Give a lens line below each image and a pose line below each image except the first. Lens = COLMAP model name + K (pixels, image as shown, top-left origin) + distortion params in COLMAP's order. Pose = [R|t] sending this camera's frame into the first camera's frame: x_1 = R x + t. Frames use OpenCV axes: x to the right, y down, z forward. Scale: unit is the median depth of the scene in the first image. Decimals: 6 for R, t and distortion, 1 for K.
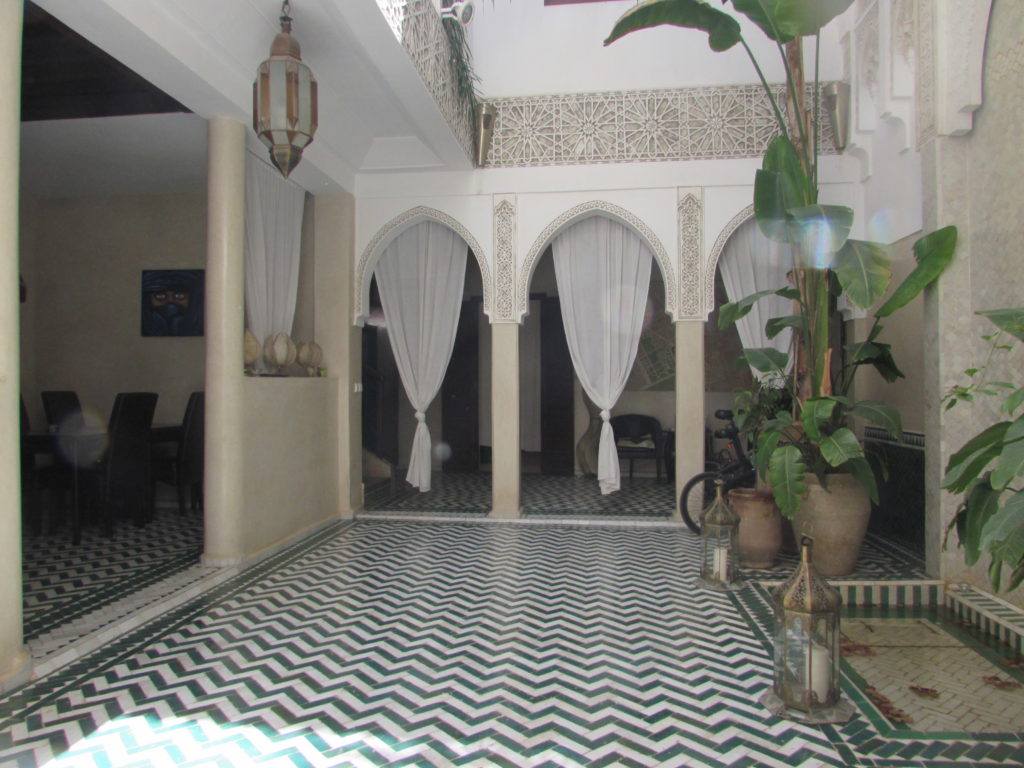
lens RADIAL K [[722.1, 0, 510.3], [0, 722.1, 384.9], [0, 0, 1]] dist [-0.055733, 0.022494]
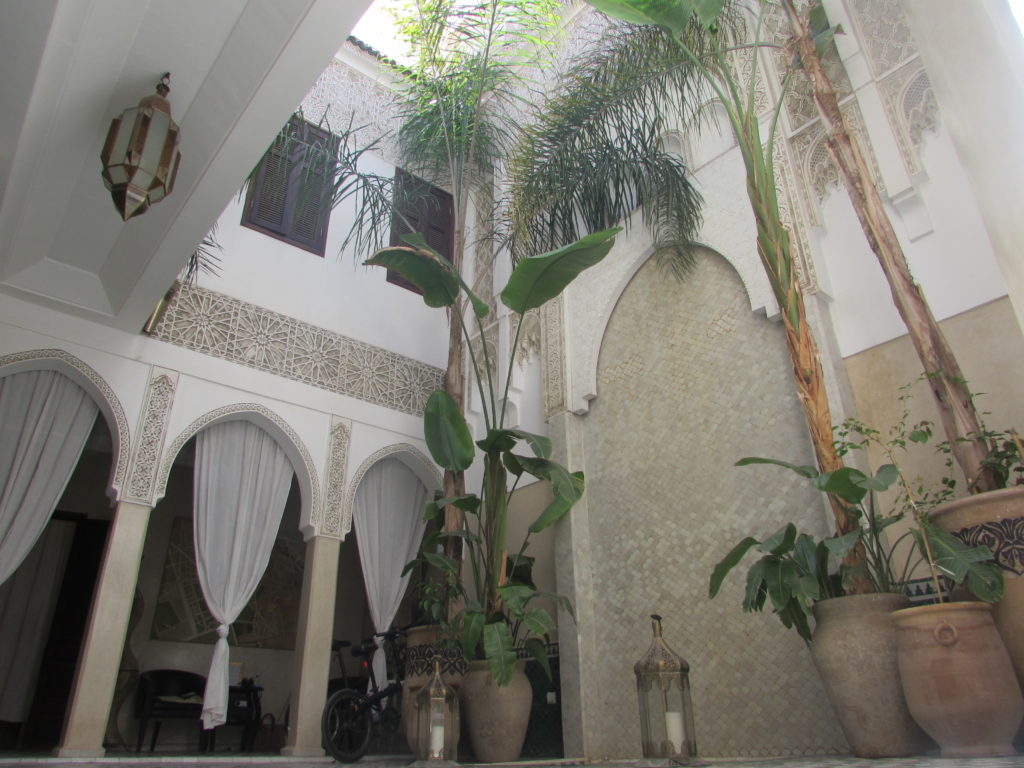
lens RADIAL K [[722.1, 0, 510.3], [0, 722.1, 384.9], [0, 0, 1]] dist [-0.055733, 0.022494]
pose [[0.687709, 0.319643, 0.651832, -0.304386], [0.009265, 0.893920, -0.448132, 0.174547], [-0.725928, 0.314223, 0.611795, 0.121566]]
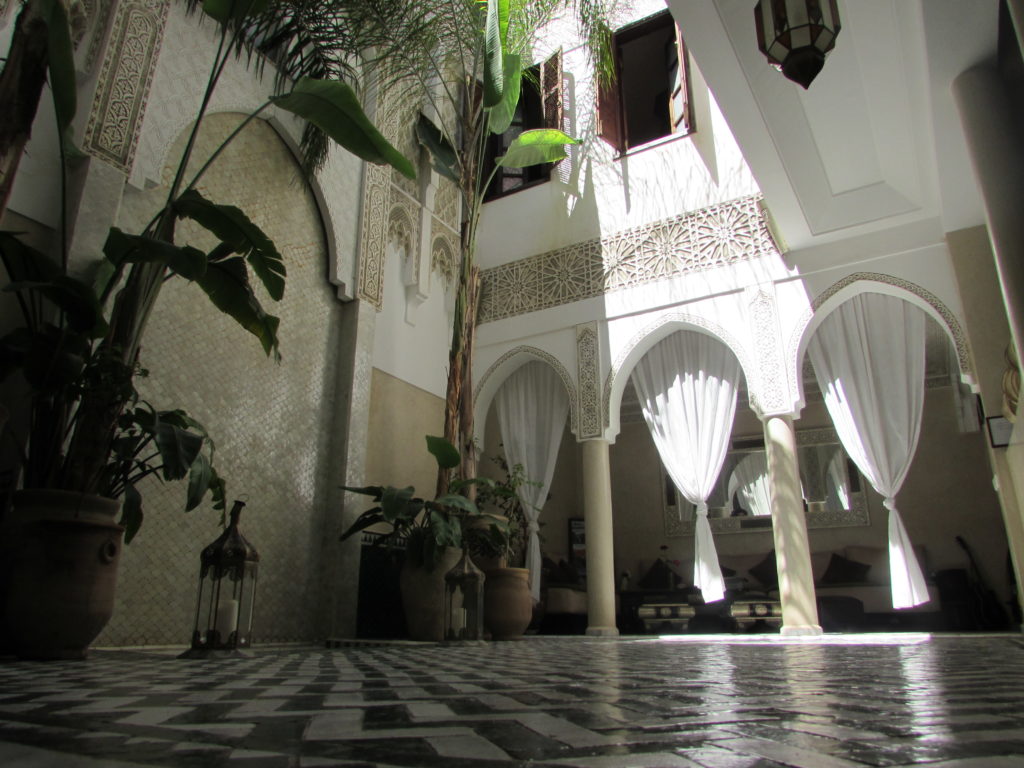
lens RADIAL K [[720.5, 0, 512.0], [0, 720.5, 384.0], [0, 0, 1]] dist [-0.043243, 0.019816]
pose [[-0.907757, 0.134063, 0.397498, -0.175805], [-0.003719, 0.944950, -0.327194, 0.177424], [-0.419480, -0.298491, -0.857286, 1.074668]]
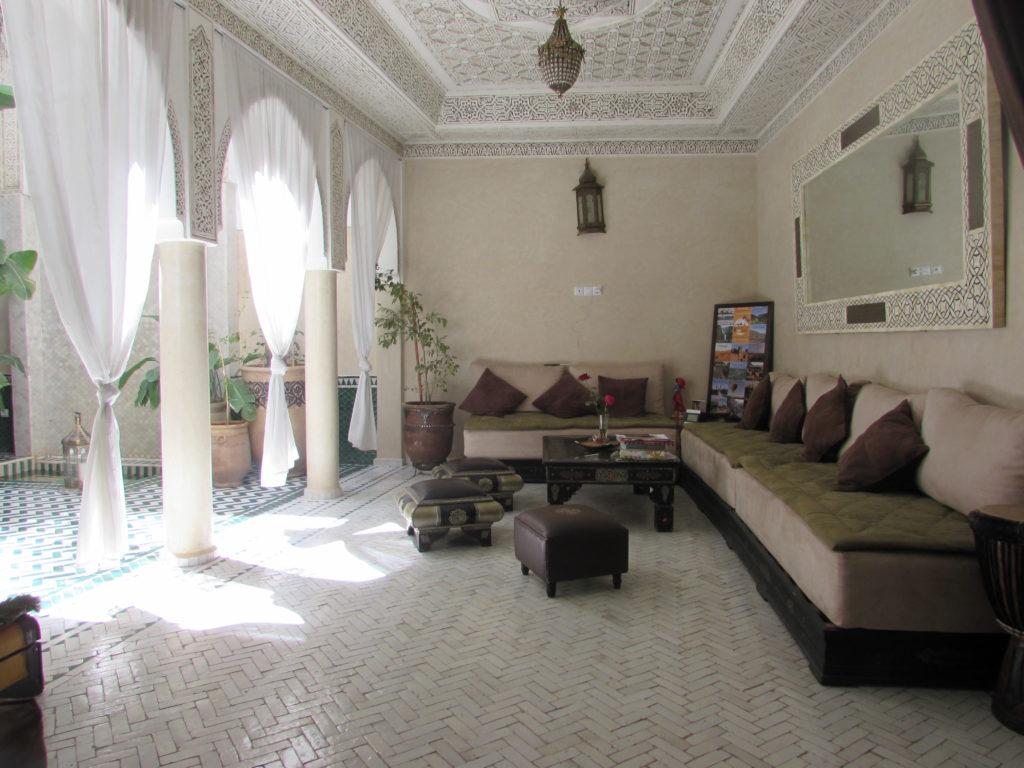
lens RADIAL K [[720.5, 0, 512.0], [0, 720.5, 384.0], [0, 0, 1]] dist [-0.043243, 0.019816]
pose [[0.085448, -0.057206, 0.994699, -0.693063], [-0.005862, 0.998304, 0.057917, -0.004432], [-0.996325, -0.010780, 0.084968, -0.216036]]
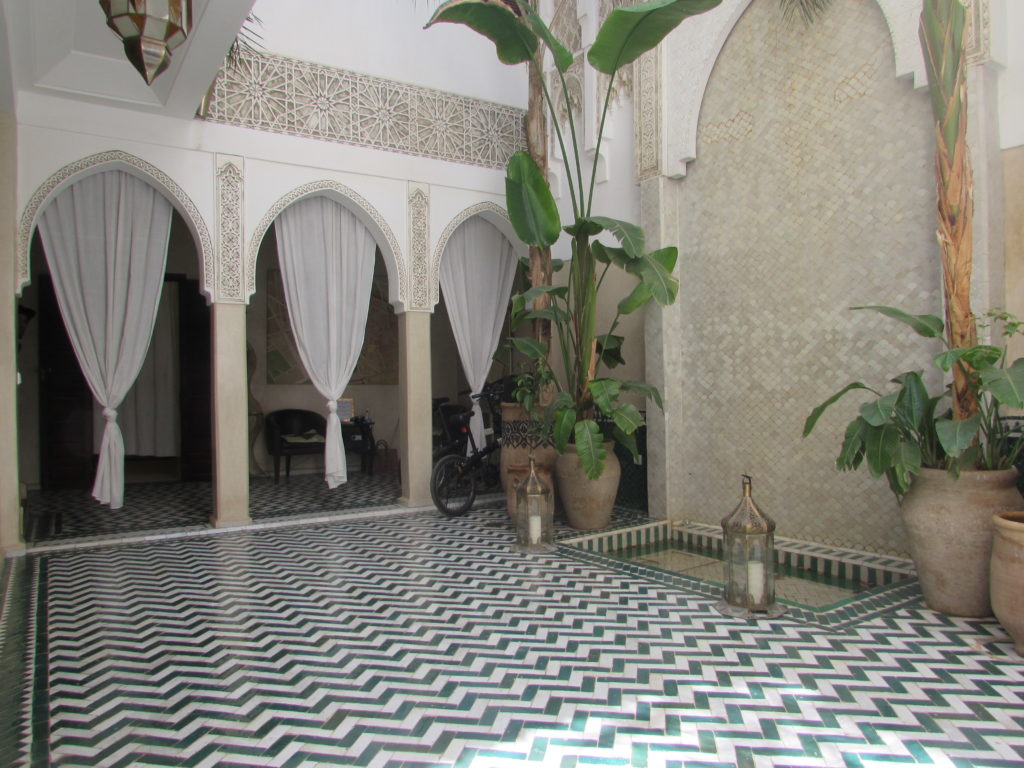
lens RADIAL K [[720.5, 0, 512.0], [0, 720.5, 384.0], [0, 0, 1]] dist [-0.043243, 0.019816]
pose [[0.766432, -0.008253, 0.642272, -0.311349], [0.012414, 0.999921, -0.001964, 0.018722], [-0.642205, 0.009478, 0.766474, 0.120870]]
